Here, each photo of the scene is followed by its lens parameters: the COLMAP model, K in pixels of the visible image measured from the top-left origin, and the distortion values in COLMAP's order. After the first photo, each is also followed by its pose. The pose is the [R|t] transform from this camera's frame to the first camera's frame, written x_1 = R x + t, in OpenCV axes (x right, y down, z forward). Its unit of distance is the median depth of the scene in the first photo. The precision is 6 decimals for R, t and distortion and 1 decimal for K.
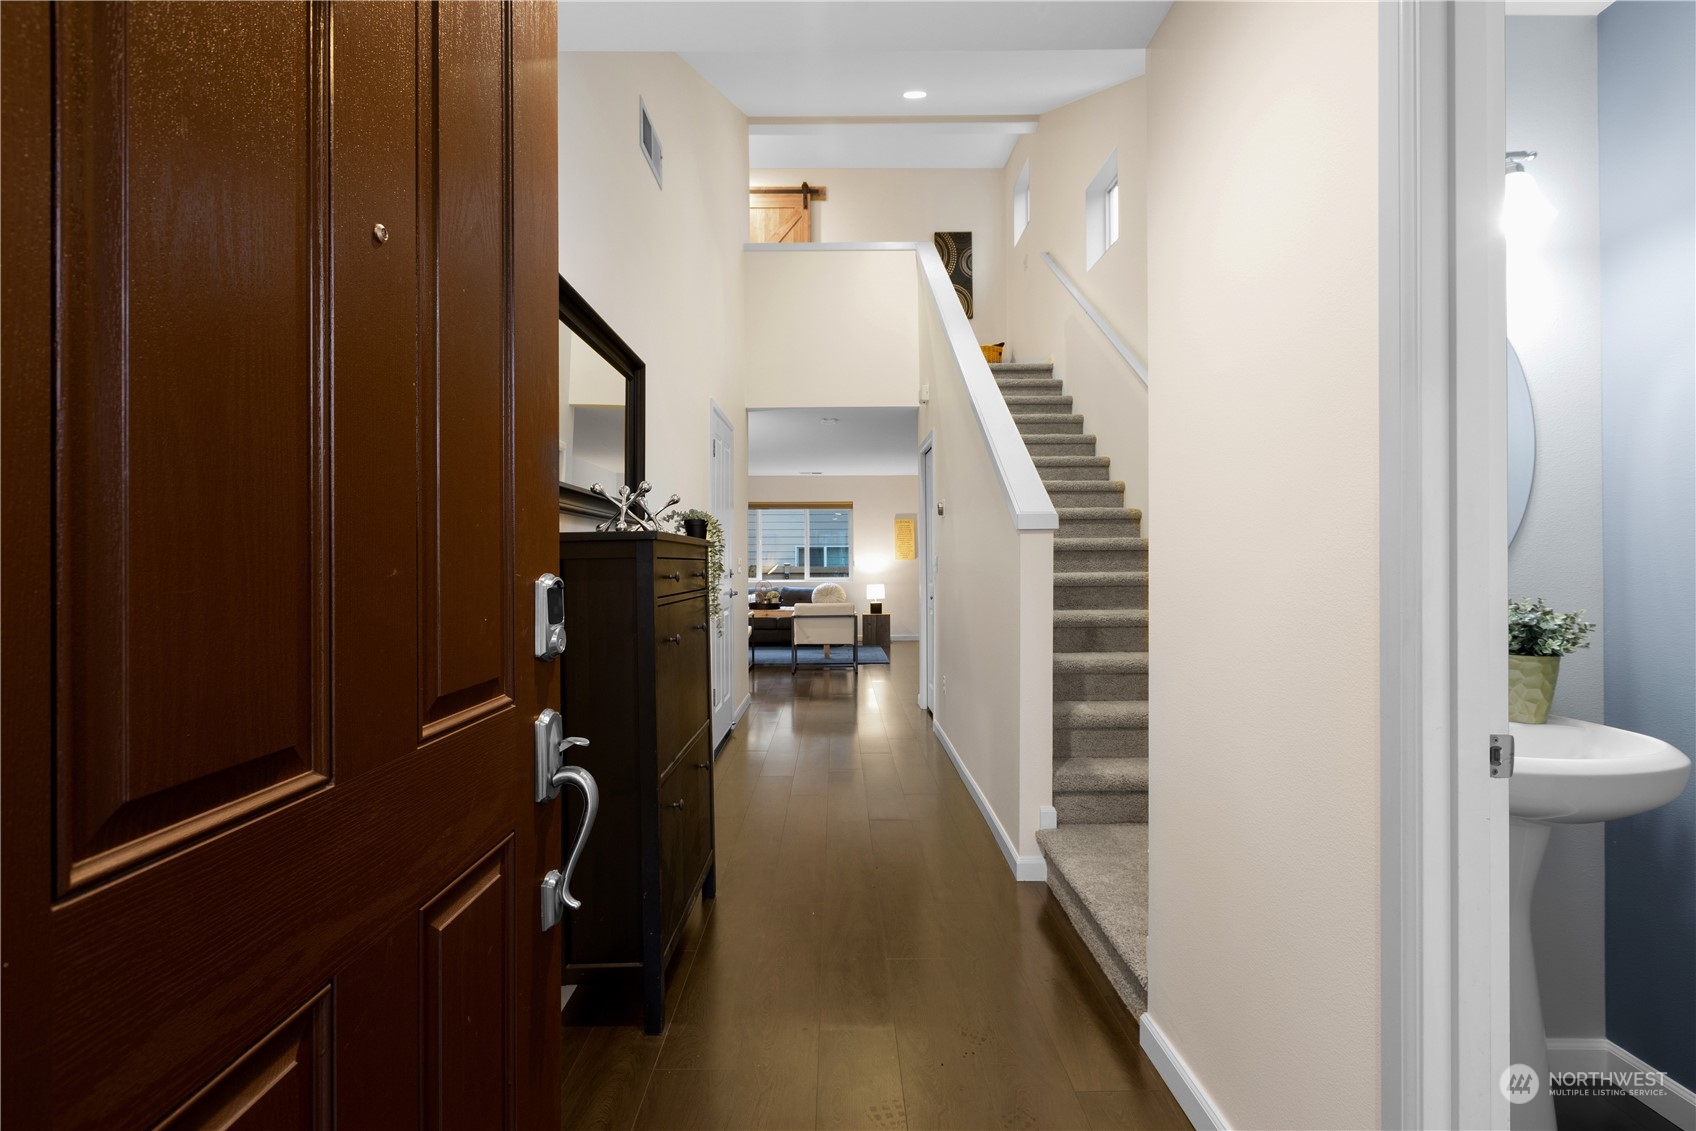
lens RADIAL K [[759.7, 0, 841.3], [0, 759.7, 561.2], [0, 0, 1]] dist [0.001399, -0.000028]
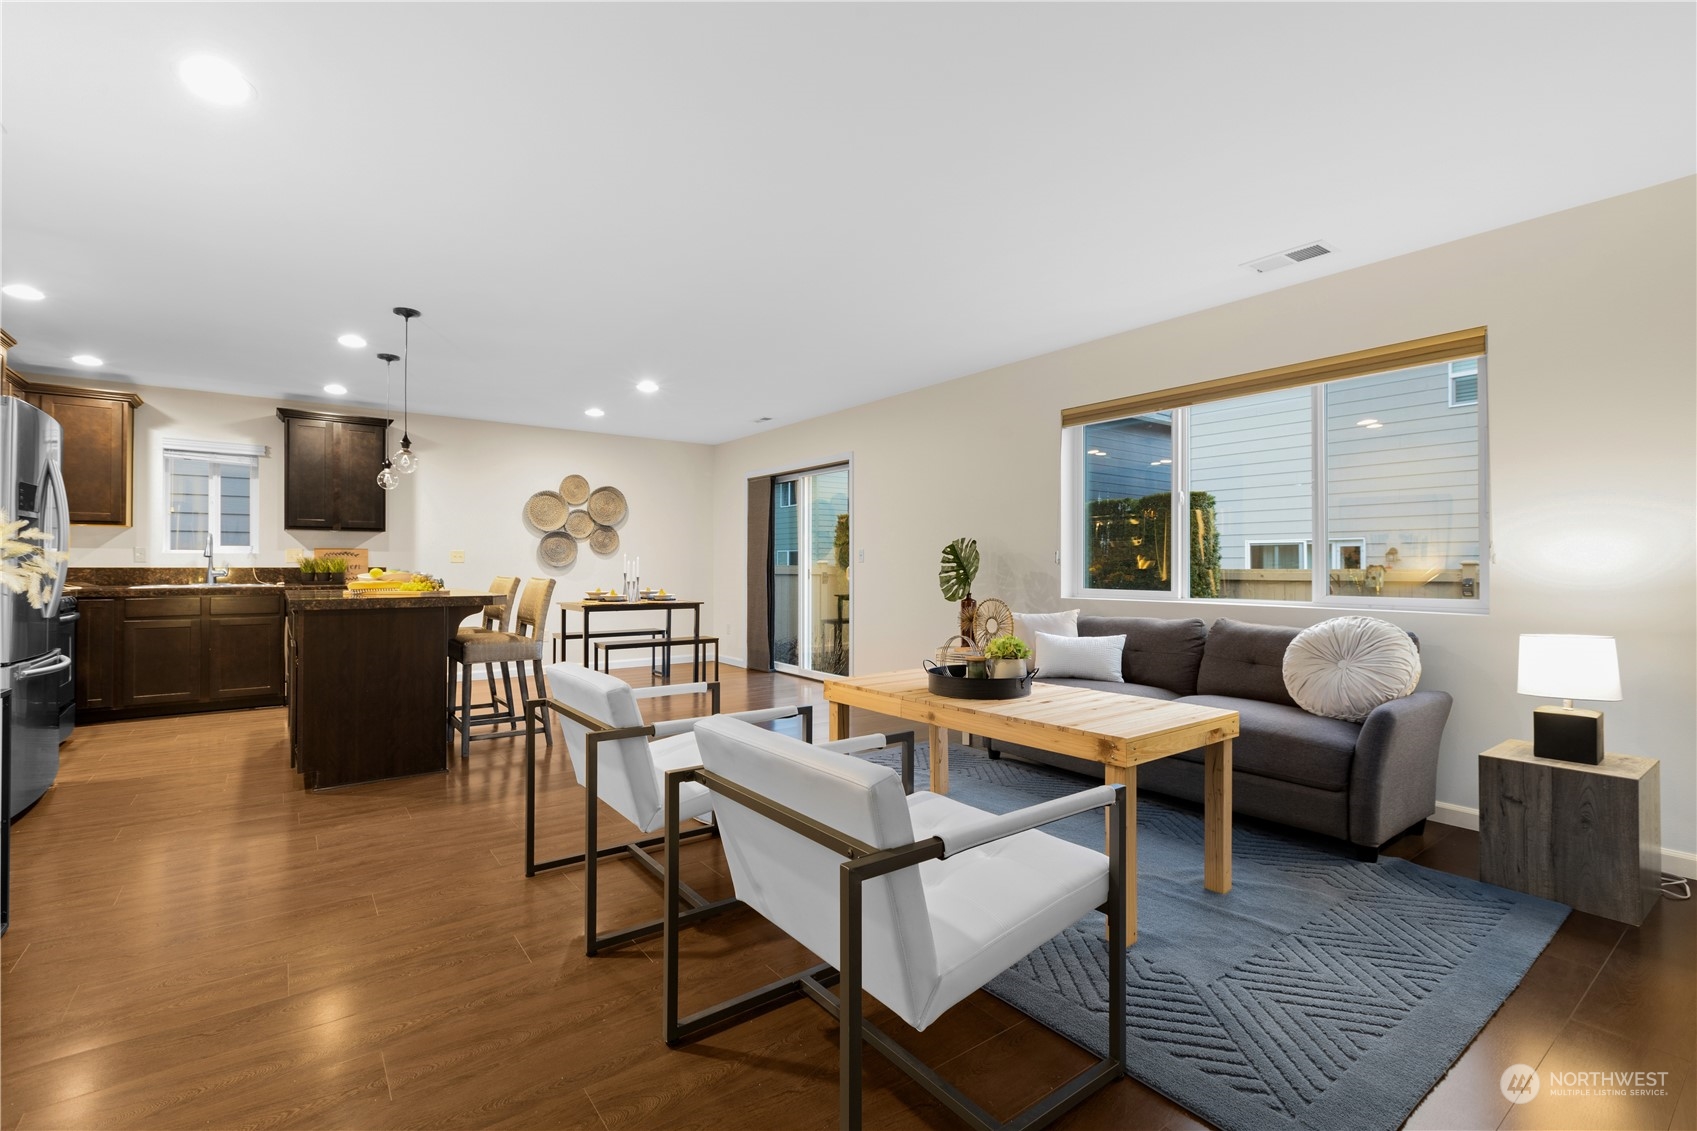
lens RADIAL K [[760.2, 0, 849.1], [0, 760.2, 559.2], [0, 0, 1]] dist [0.001399, -0.000028]
pose [[0.600322, 0.002603, -0.799754, 0.107380], [-0.007199, 0.999972, -0.002149, 0.009093], [0.799726, 0.007048, 0.600323, 0.721618]]
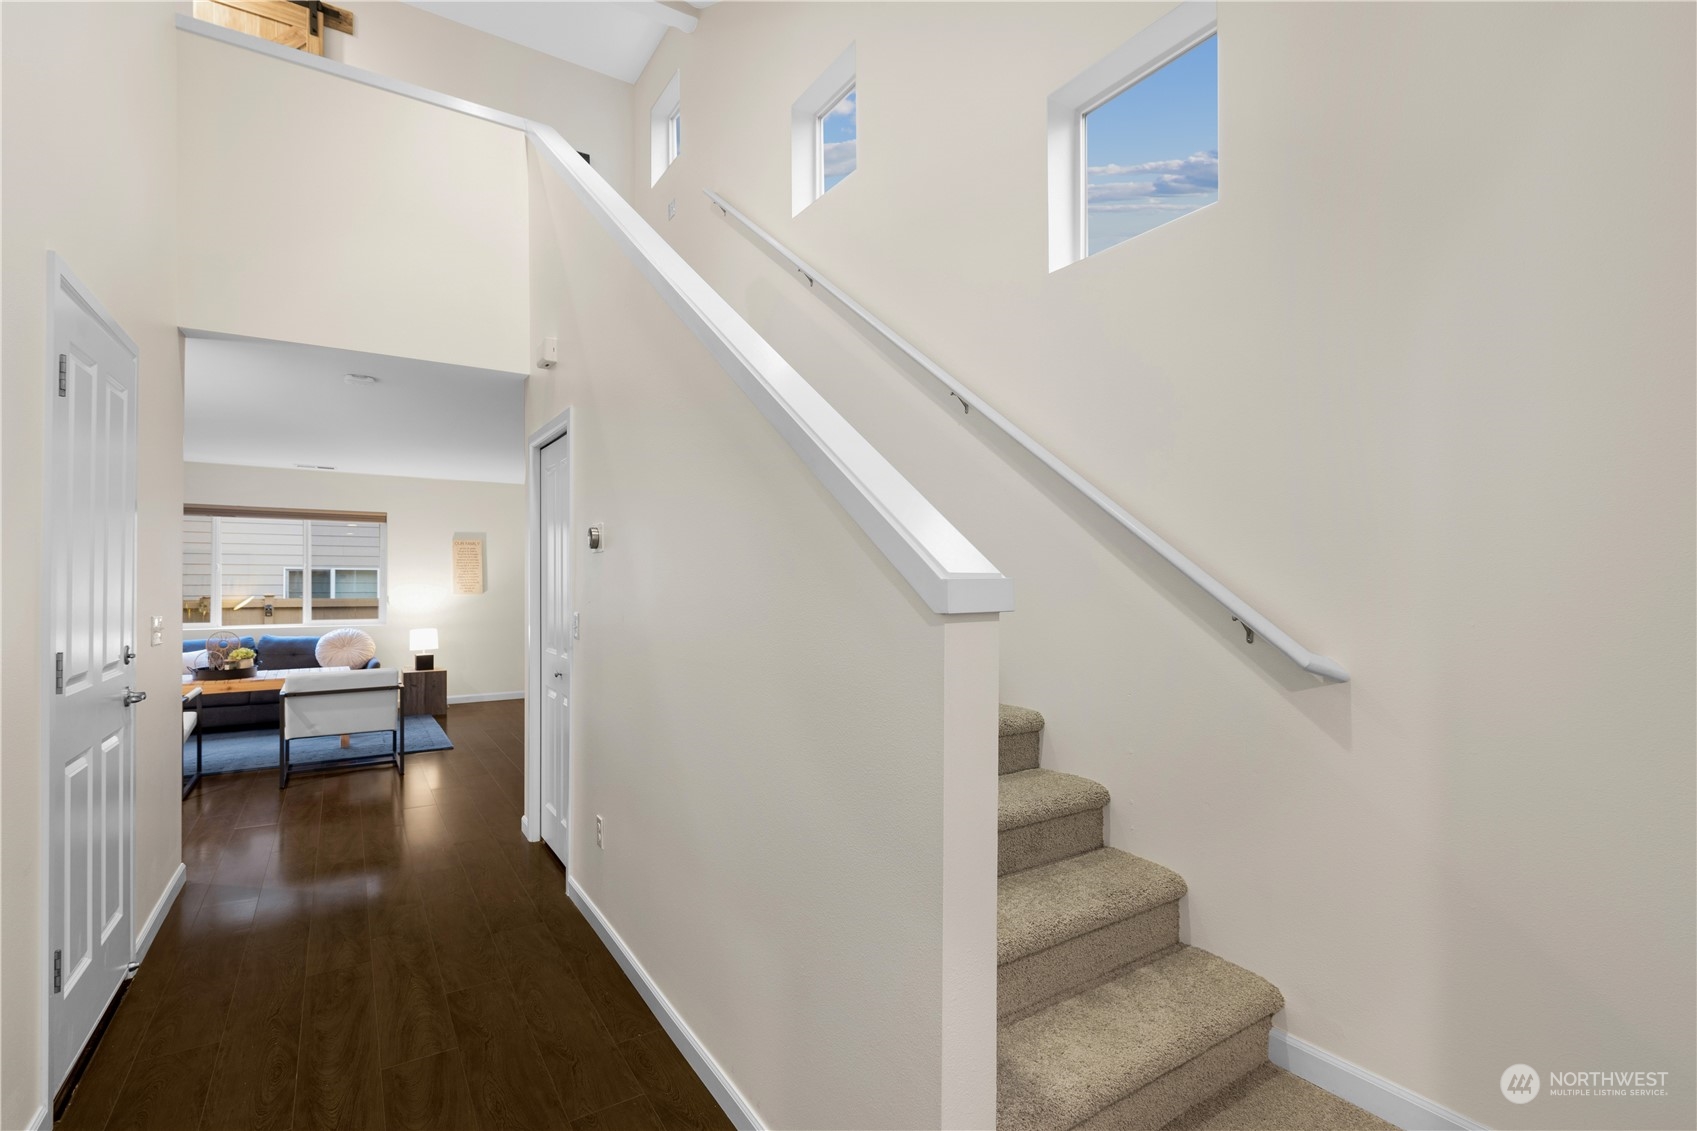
lens RADIAL K [[760.2, 0, 841.9], [0, 760.2, 583.0], [0, 0, 1]] dist [0.001399, -0.000028]
pose [[0.839167, 0.007581, 0.543822, -0.015560], [-0.008377, 0.999964, -0.001013, -0.017014], [-0.543810, -0.003705, 0.839200, 0.192697]]
